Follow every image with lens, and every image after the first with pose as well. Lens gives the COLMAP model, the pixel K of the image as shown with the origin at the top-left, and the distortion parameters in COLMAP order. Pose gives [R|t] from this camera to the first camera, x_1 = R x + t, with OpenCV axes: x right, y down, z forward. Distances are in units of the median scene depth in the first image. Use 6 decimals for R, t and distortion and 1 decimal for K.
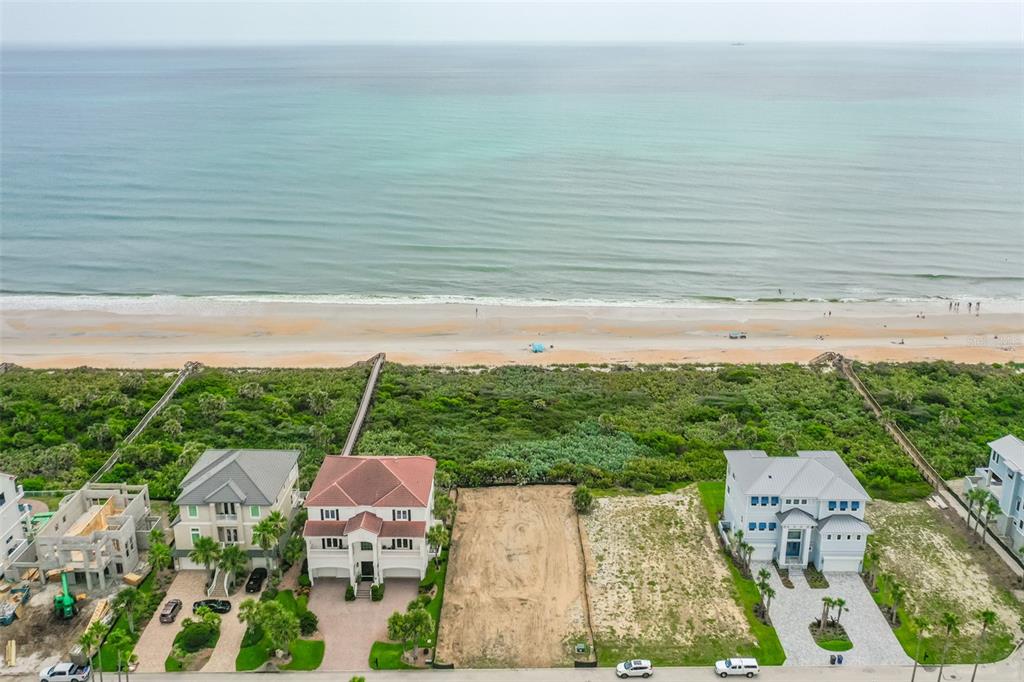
lens RADIAL K [[907.1, 0, 505.6], [0, 907.1, 336.2], [0, 0, 1]] dist [-0.003611, -0.001609]
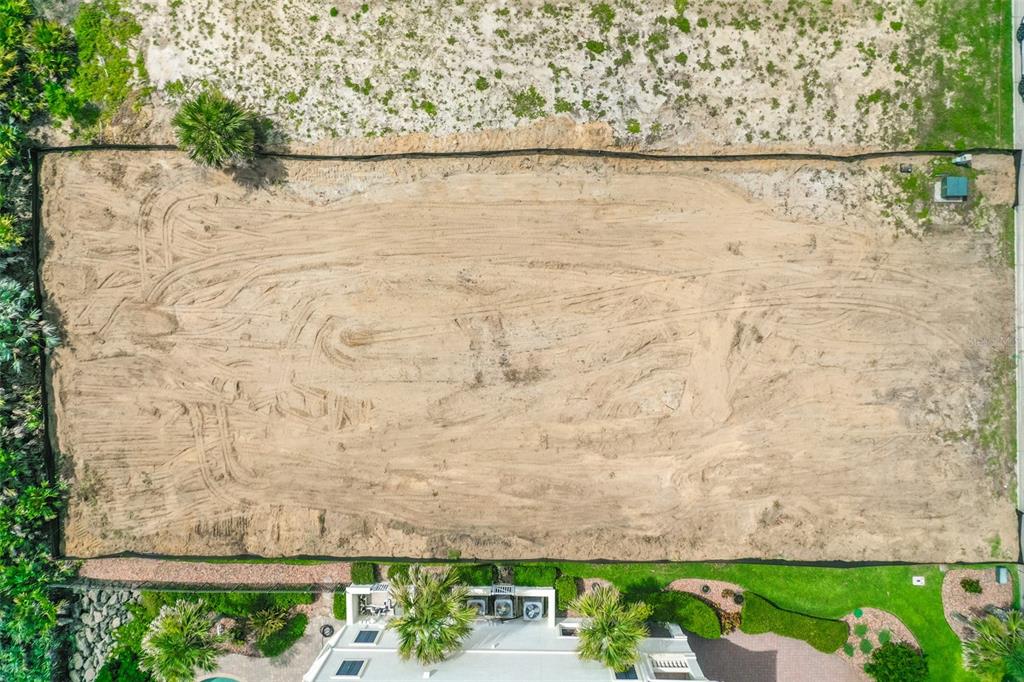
lens RADIAL K [[813.8, 0, 510.0], [0, 813.8, 338.6], [0, 0, 1]] dist [0.001023, 0.000914]
pose [[-0.014658, -0.999787, -0.014521, 0.023628], [0.335557, -0.018599, 0.941836, -0.041101], [-0.941906, 0.008932, 0.335759, 0.950310]]
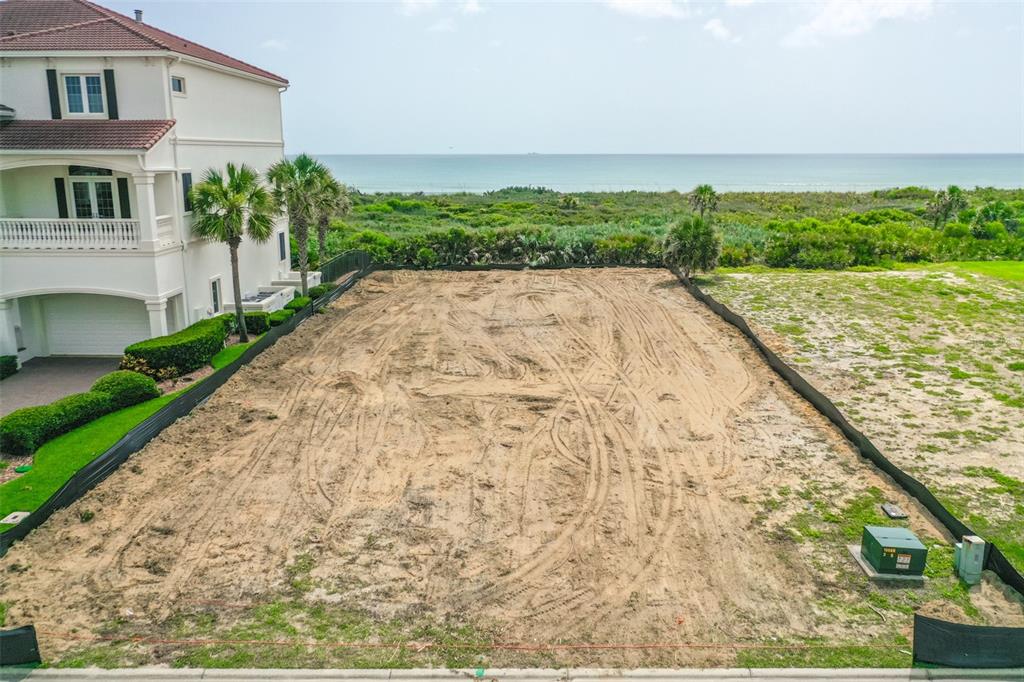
lens RADIAL K [[809.4, 0, 510.2], [0, 809.4, 338.6], [0, 0, 1]] dist [0.001494, -0.001515]
pose [[0.999886, 0.003792, -0.014603, 0.014422], [-0.005085, 0.995968, -0.089565, 0.285801], [0.014204, 0.089629, 0.995874, 0.761805]]
